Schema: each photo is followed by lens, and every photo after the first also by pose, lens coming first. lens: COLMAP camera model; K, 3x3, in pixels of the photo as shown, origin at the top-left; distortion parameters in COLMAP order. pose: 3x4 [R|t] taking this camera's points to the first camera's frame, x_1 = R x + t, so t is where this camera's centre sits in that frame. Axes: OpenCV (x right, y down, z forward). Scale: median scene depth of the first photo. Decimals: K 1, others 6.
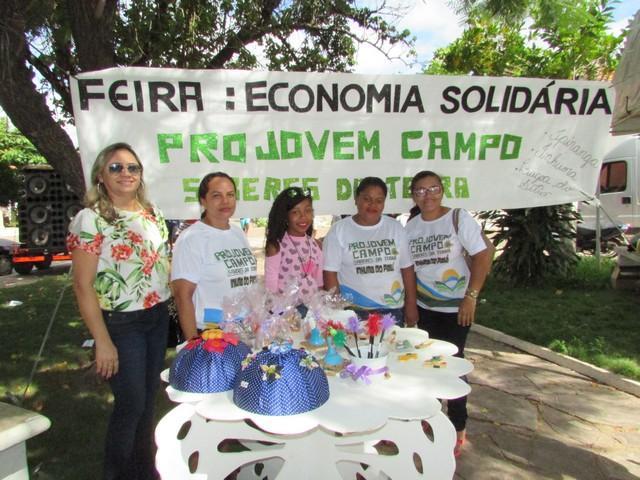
lens RADIAL K [[463.1, 0, 316.7], [0, 463.1, 241.3], [0, 0, 1]] dist [-0.011880, 0.001100]
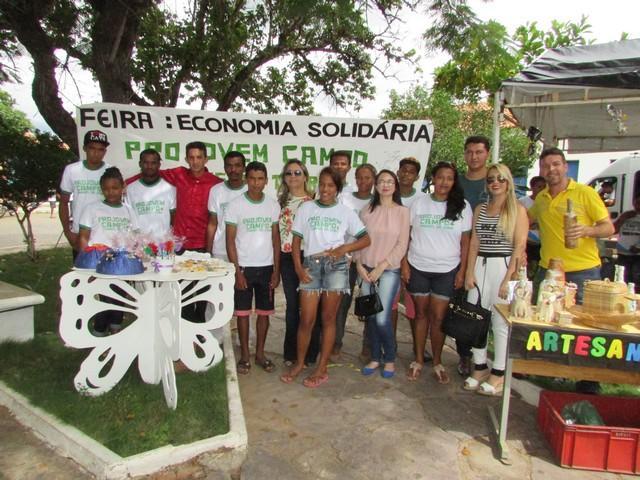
lens RADIAL K [[467.1, 0, 320.0], [0, 467.1, 240.0], [0, 0, 1]] dist [-0.012621, -0.000967]
pose [[0.983973, 0.083044, -0.157802, 0.580455], [-0.082548, 0.996540, 0.009707, 0.041449], [0.158063, 0.003475, 0.987423, -0.492633]]
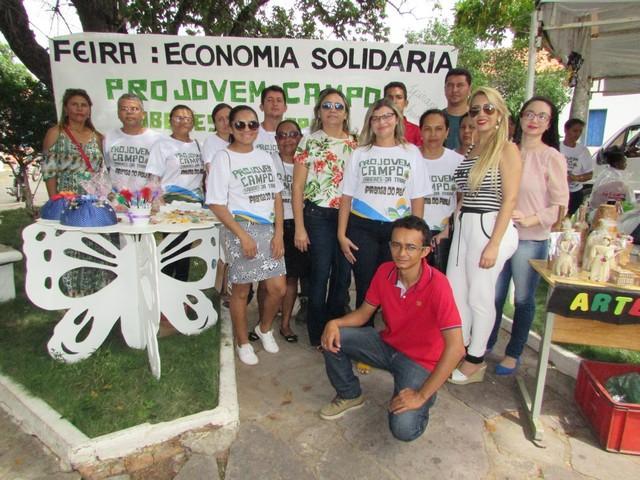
lens RADIAL K [[464.6, 0, 317.8], [0, 464.6, 240.6], [0, 0, 1]] dist [-0.014355, 0.000165]
pose [[0.978770, 0.094477, -0.181890, 0.575980], [-0.076366, 0.991627, 0.104133, 0.066402], [0.190205, -0.088032, 0.977790, -0.321362]]
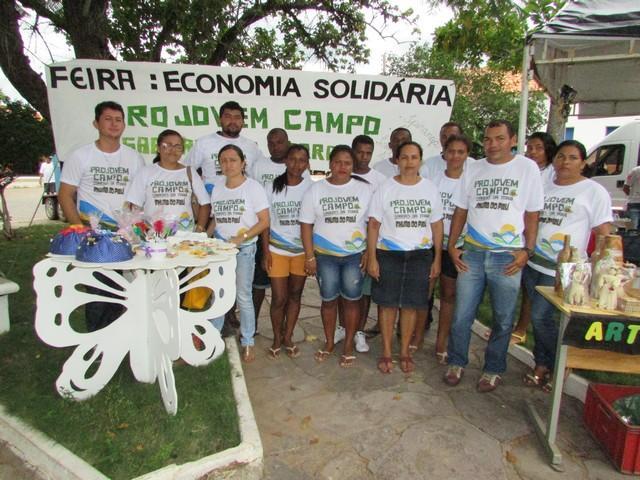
lens RADIAL K [[464.6, 0, 317.8], [0, 464.6, 240.6], [0, 0, 1]] dist [-0.014355, 0.000165]
pose [[0.989037, 0.078162, -0.125285, 0.486435], [-0.069693, 0.995066, 0.070622, 0.036186], [0.130187, -0.061116, 0.989604, -0.343572]]
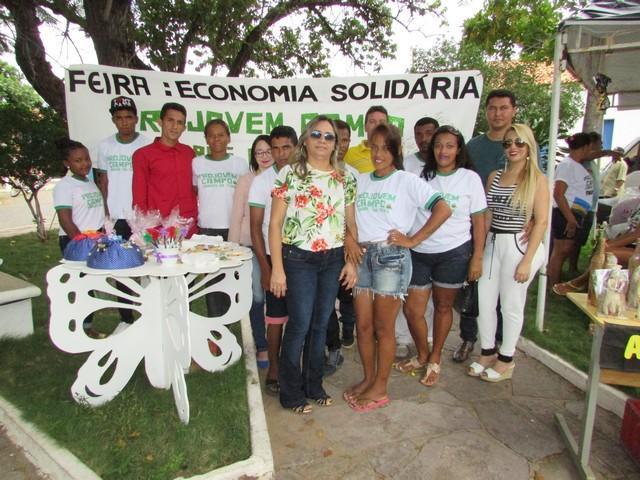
lens RADIAL K [[463.1, 0, 316.7], [0, 463.1, 241.3], [0, 0, 1]] dist [-0.011880, 0.001100]
pose [[0.978393, 0.074036, -0.193044, 0.512461], [-0.059079, 0.994870, 0.082121, 0.022474], [0.198133, -0.068941, 0.977748, -0.298422]]
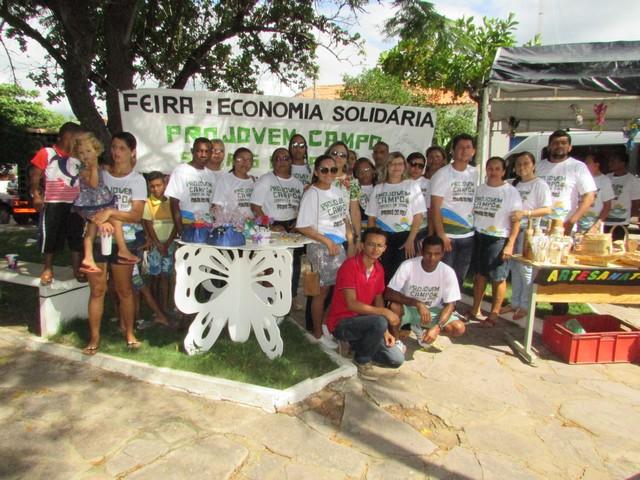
lens RADIAL K [[470.6, 0, 320.0], [0, 470.6, 240.0], [0, 0, 1]] dist [-0.036105, 0.000400]
pose [[0.997034, 0.043677, 0.063372, 0.132204], [-0.046941, 0.997597, 0.050963, 0.076369], [-0.060993, -0.053787, 0.996688, -0.760367]]
